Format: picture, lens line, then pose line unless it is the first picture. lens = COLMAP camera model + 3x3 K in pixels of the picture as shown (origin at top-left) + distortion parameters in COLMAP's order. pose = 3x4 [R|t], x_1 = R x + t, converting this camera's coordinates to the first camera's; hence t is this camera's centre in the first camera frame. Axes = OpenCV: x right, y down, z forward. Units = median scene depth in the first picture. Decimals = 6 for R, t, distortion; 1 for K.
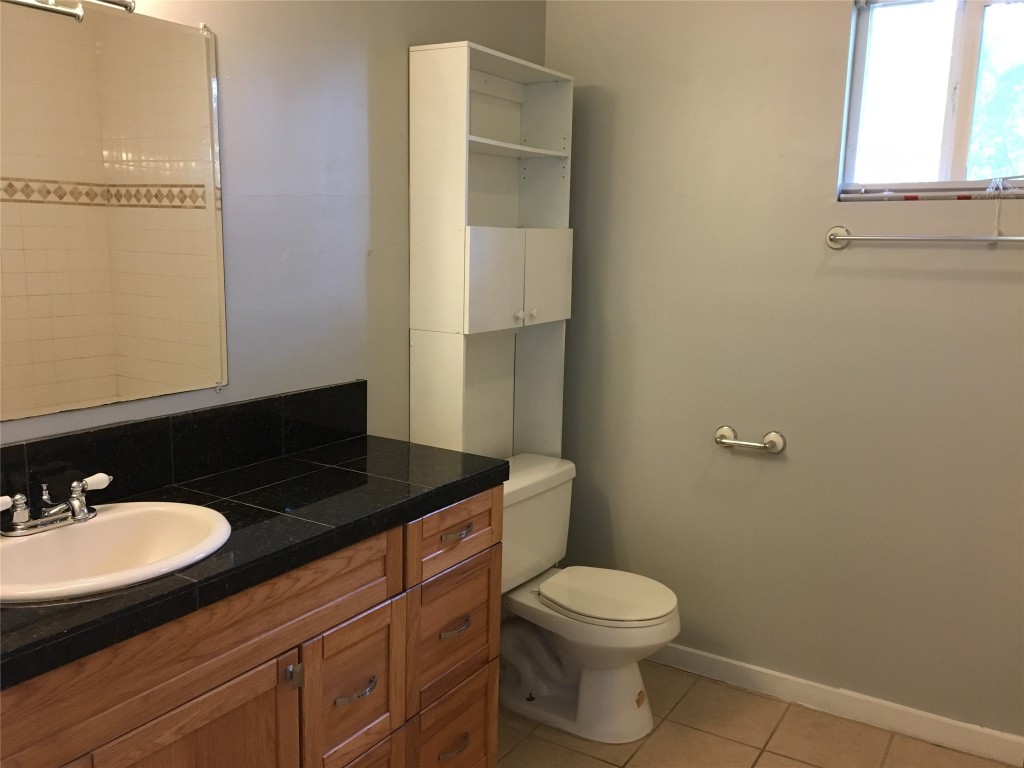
lens RADIAL K [[867.4, 0, 508.6], [0, 867.4, 383.2], [0, 0, 1]] dist [0.090432, -0.130210]
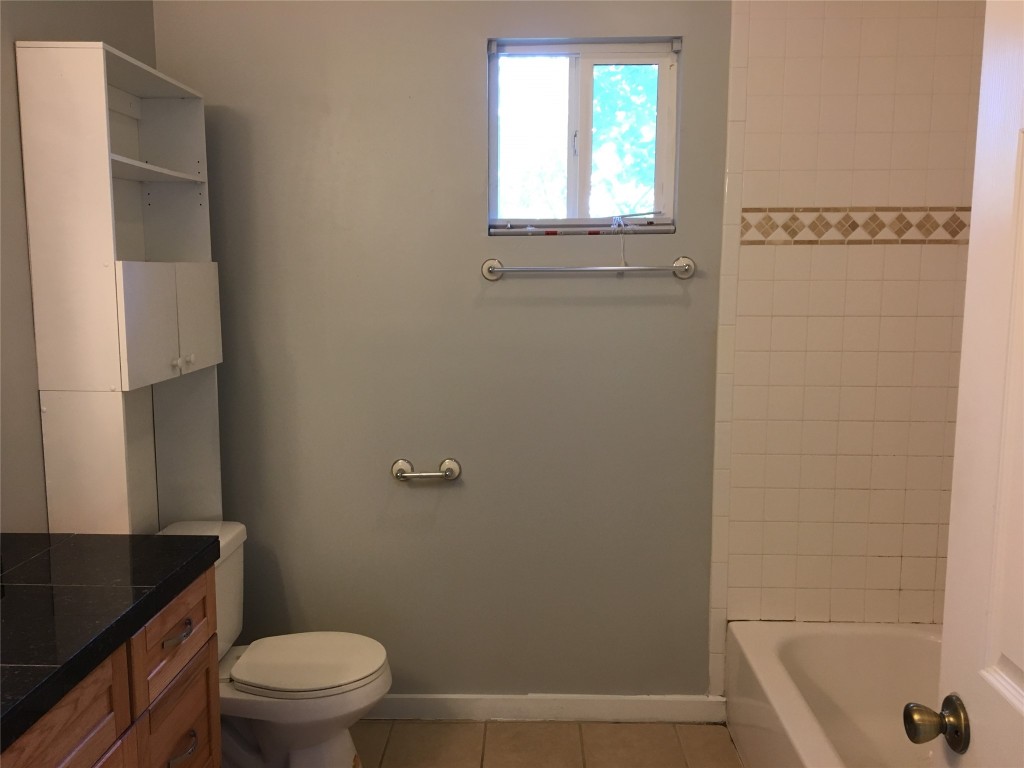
lens RADIAL K [[867.4, 0, 508.6], [0, 867.4, 383.2], [0, 0, 1]] dist [0.090432, -0.130210]
pose [[0.857615, -0.084666, 0.507276, -0.155121], [0.100973, 0.994878, -0.004659, -0.022678], [-0.504283, 0.055217, 0.861771, 0.093989]]
